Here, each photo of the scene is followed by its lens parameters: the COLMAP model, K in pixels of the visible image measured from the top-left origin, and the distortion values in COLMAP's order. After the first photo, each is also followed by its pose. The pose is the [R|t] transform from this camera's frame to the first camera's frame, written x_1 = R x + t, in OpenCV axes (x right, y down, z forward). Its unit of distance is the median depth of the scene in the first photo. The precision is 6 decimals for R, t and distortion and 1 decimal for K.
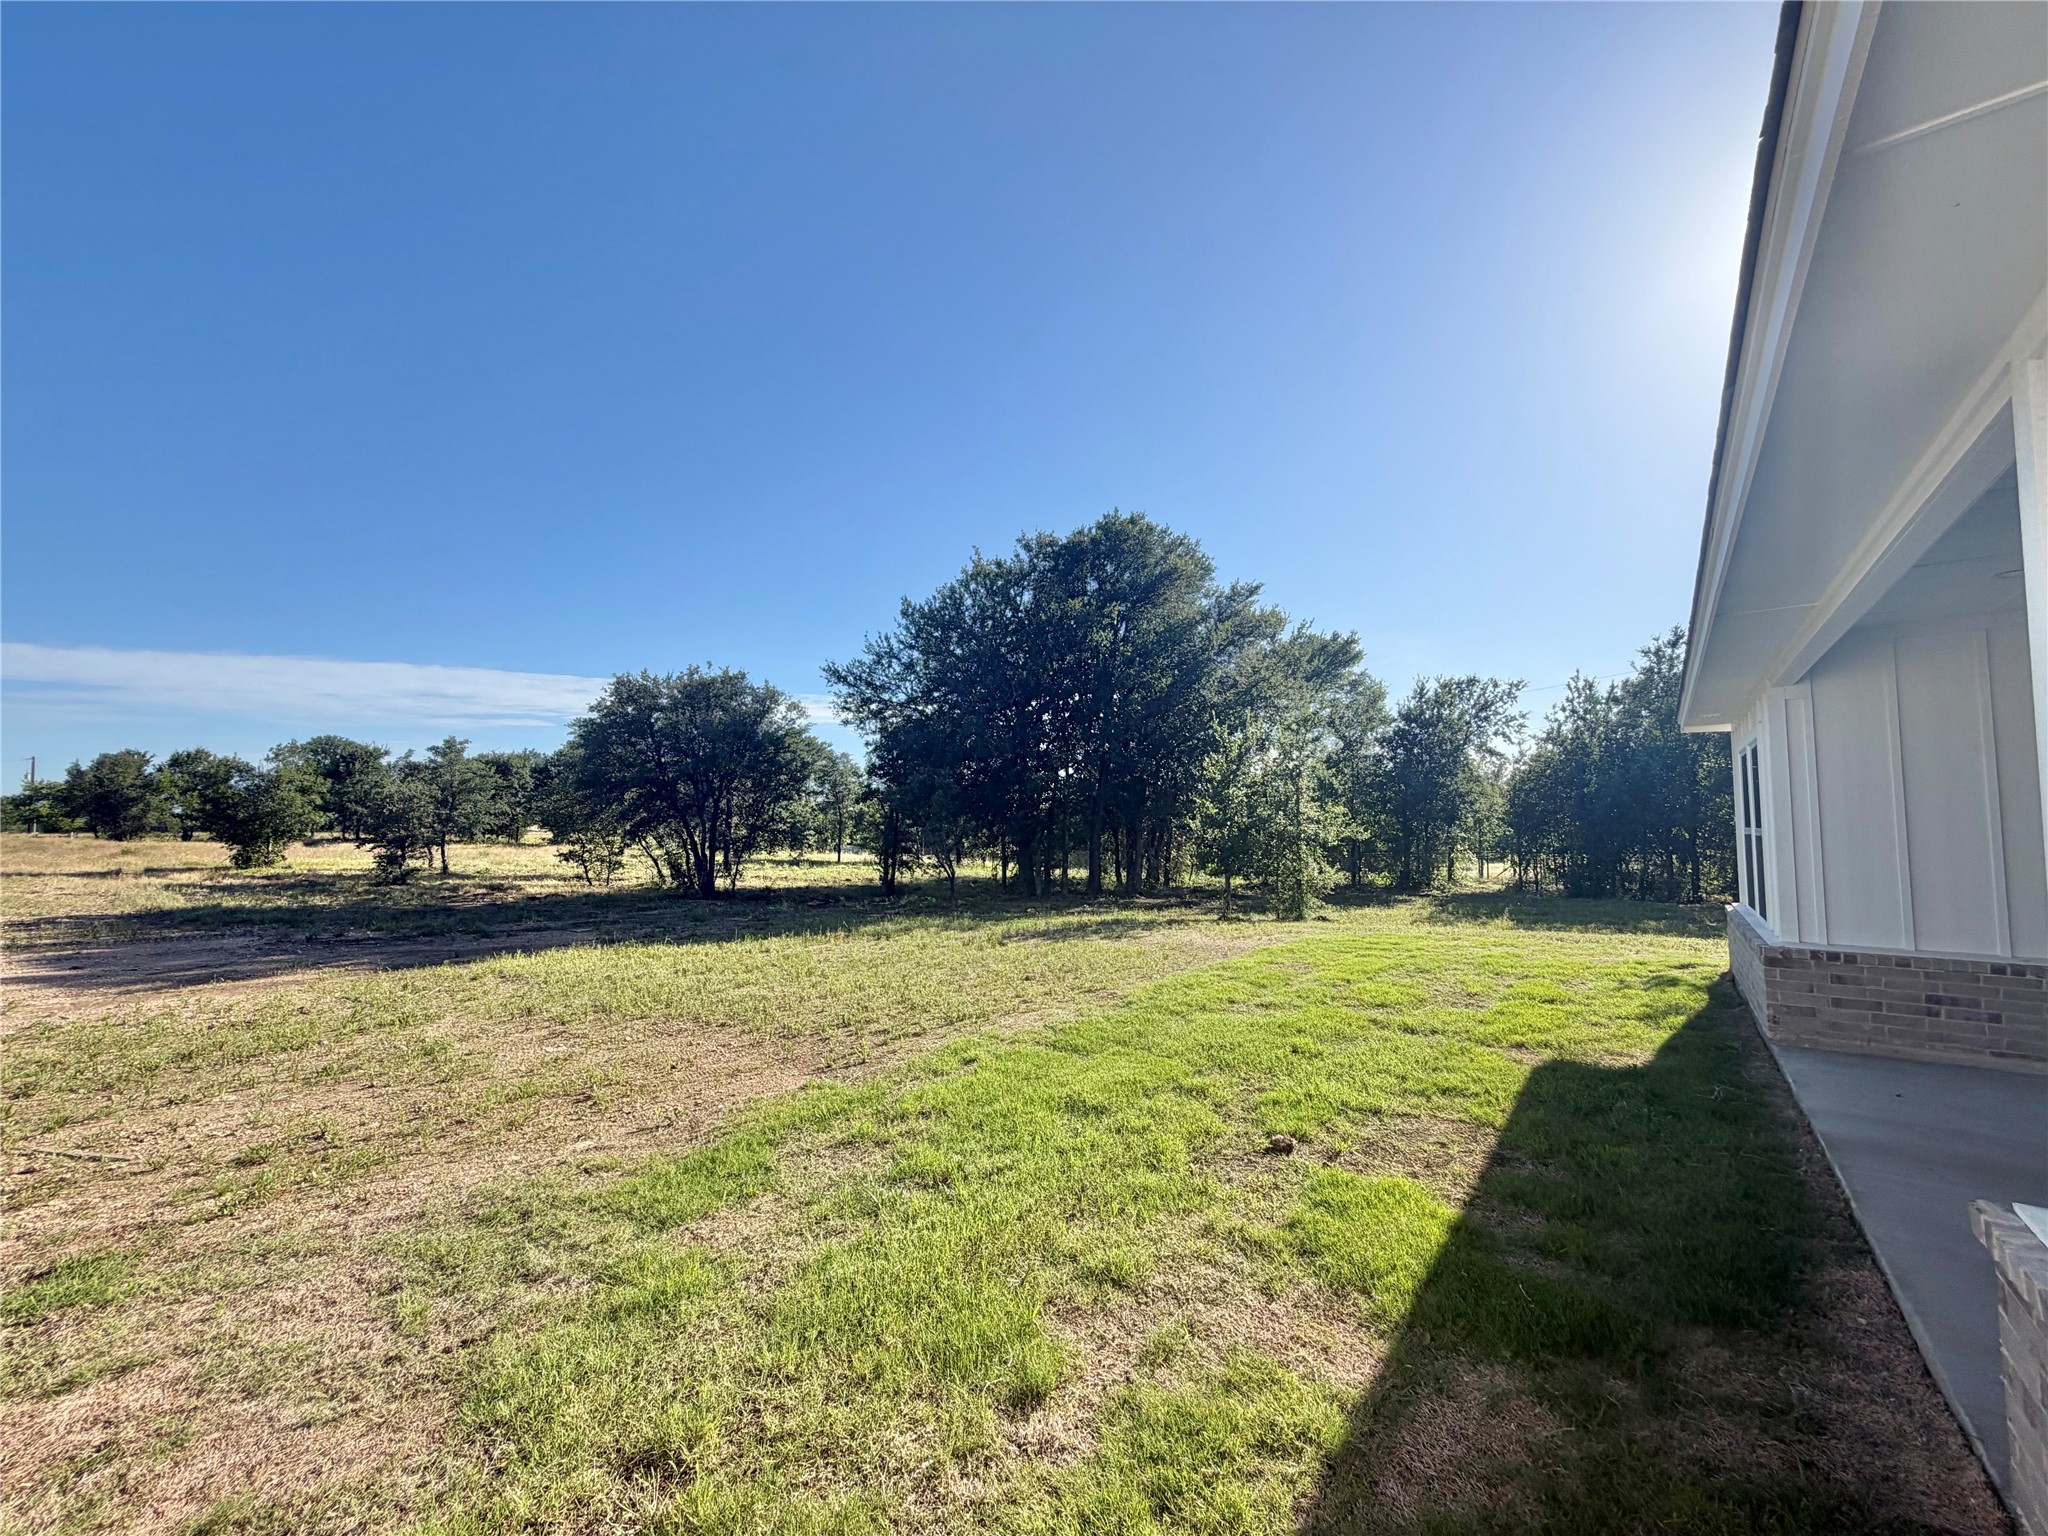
lens RADIAL K [[806.1, 0, 1019.7], [0, 806.1, 772.6], [0, 0, 1]] dist [-0.000665, -0.000263]
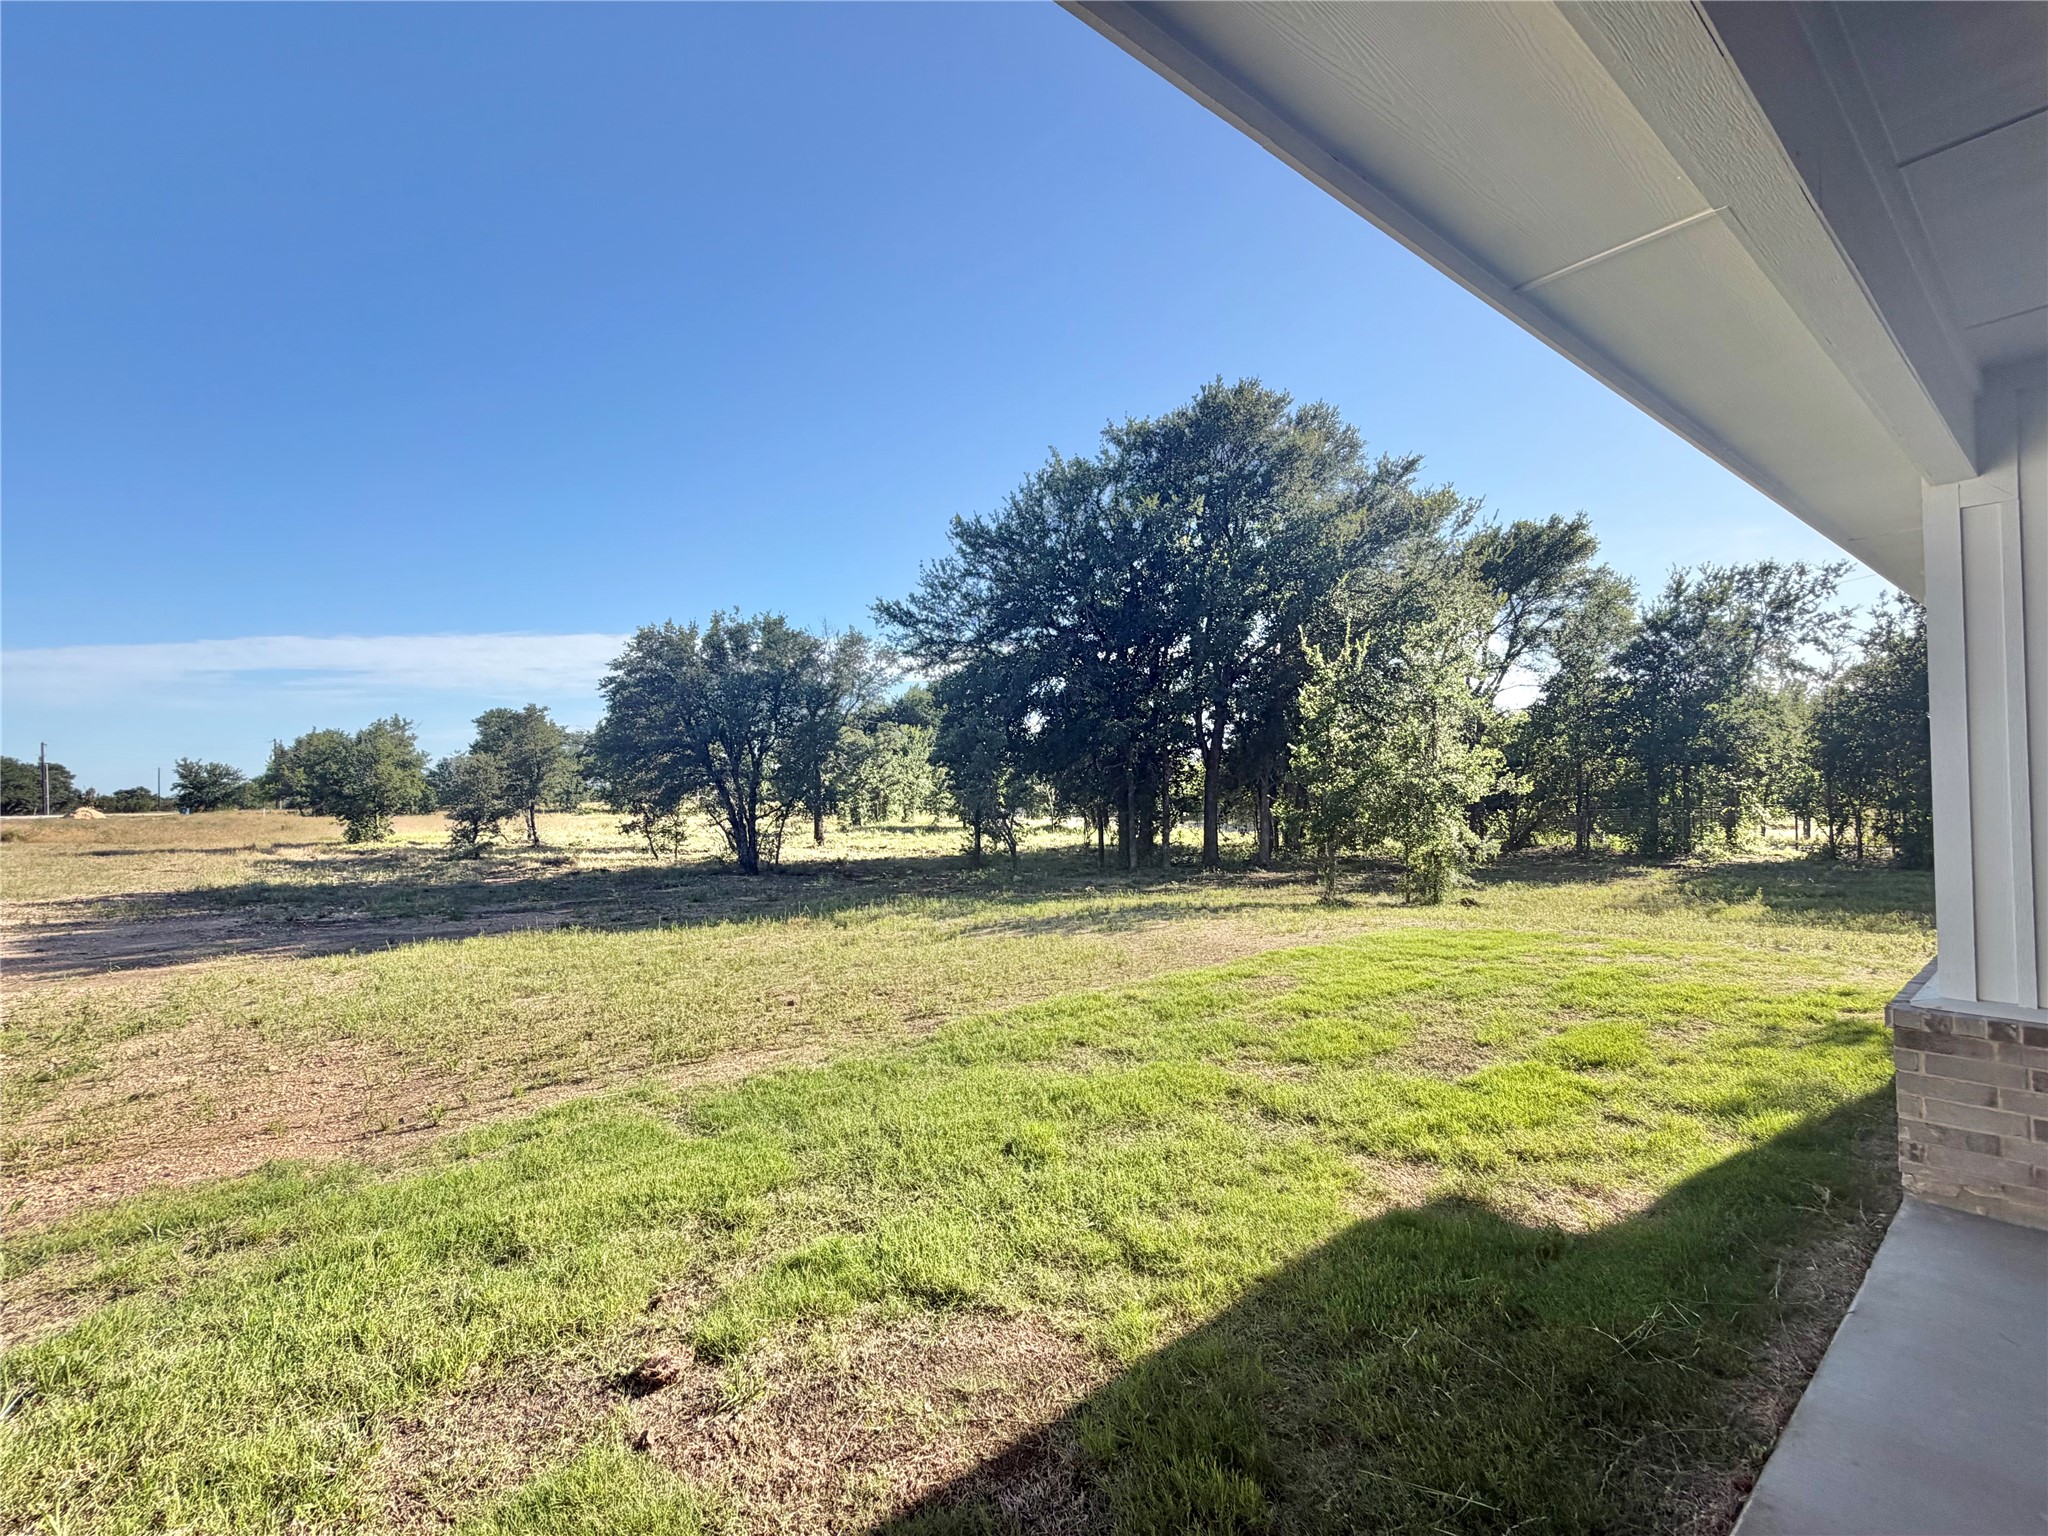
lens RADIAL K [[914.8, 0, 1024.0], [0, 914.8, 768.0], [0, 0, 1]] dist [0.000201, 0.000230]
pose [[0.976763, -0.025907, -0.212749, 0.110428], [0.036209, 0.998345, 0.044670, 0.004670], [0.211240, -0.051335, 0.976085, 0.071220]]
